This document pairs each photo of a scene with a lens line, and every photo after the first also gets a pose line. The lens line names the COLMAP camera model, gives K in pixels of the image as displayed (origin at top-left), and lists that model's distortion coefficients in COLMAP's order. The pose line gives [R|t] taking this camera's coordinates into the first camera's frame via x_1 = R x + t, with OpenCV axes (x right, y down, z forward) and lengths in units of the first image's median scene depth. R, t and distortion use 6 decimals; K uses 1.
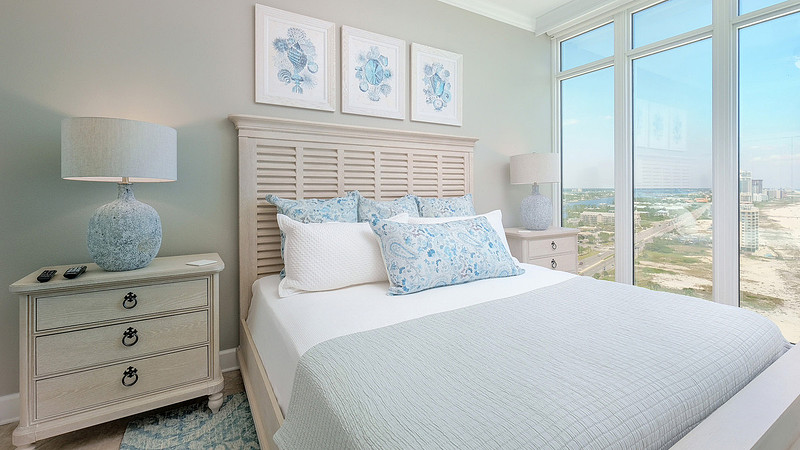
lens RADIAL K [[351.8, 0, 404.6], [0, 351.8, 190.7], [0, 0, 1]] dist [-0.002428, 0.001270]
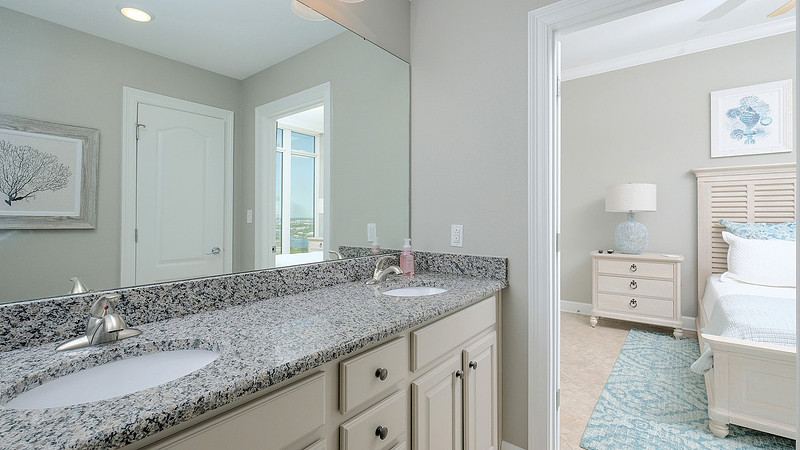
lens RADIAL K [[351.8, 0, 404.3], [0, 351.8, 218.6], [0, 0, 1]] dist [-0.002428, 0.001270]
pose [[0.362850, 0.000045, -0.931848, 0.505840], [-0.006617, 0.999975, -0.002528, 0.019915], [0.931824, 0.007083, 0.362841, -0.772705]]
